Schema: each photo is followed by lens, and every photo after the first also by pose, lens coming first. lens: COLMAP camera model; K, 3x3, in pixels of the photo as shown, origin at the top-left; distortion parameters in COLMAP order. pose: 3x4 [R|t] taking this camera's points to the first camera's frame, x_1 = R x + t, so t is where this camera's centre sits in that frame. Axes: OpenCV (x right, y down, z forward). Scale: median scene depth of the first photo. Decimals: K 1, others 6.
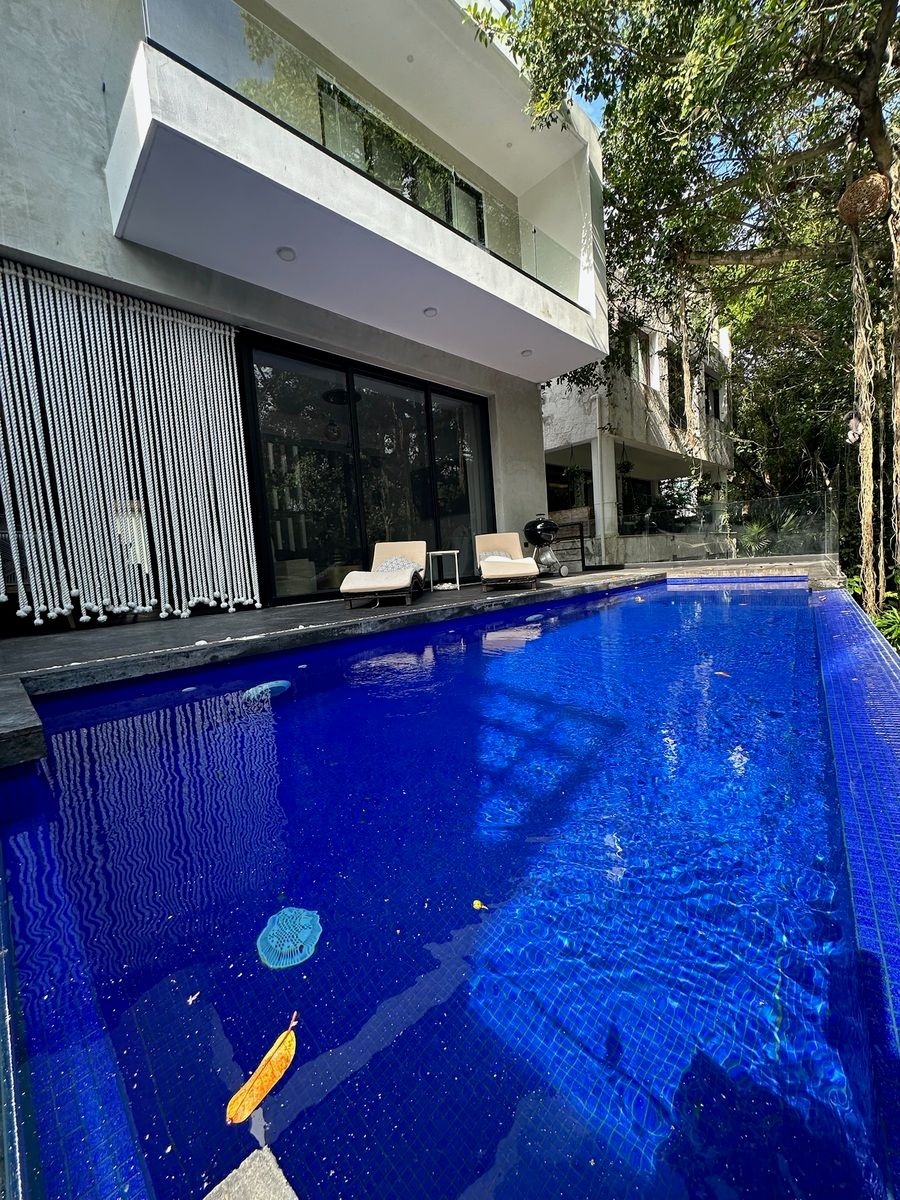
lens RADIAL K [[479.5, 0, 449.0], [0, 479.5, 602.1], [0, 0, 1]] dist [-0.003740, 0.001082]
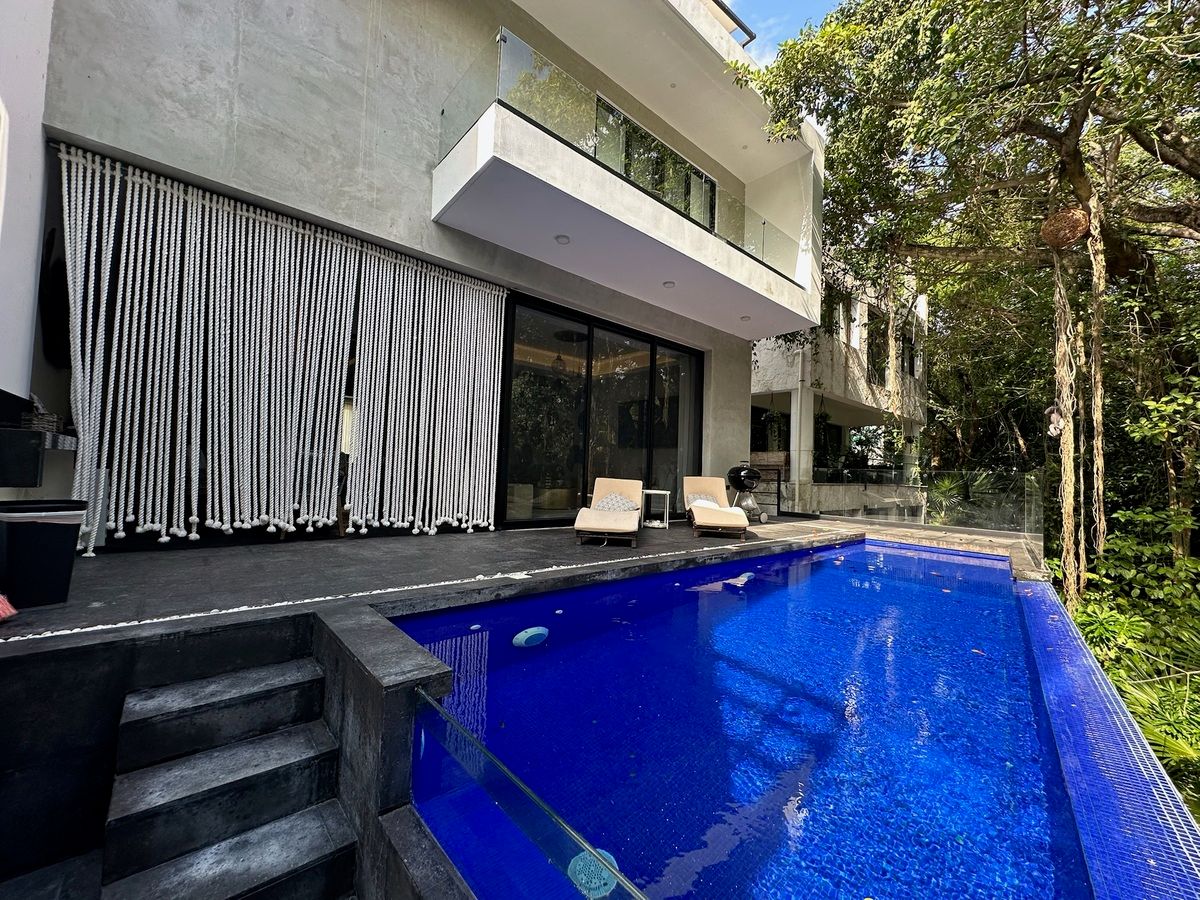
lens RADIAL K [[479.5, 0, 600.9], [0, 479.5, 453.8], [0, 0, 1]] dist [-0.003740, 0.001082]
pose [[0.992859, 0.106458, -0.053830, -0.095429], [-0.112187, 0.986666, -0.117918, -0.052837], [0.040559, 0.123115, 0.991563, -0.090940]]
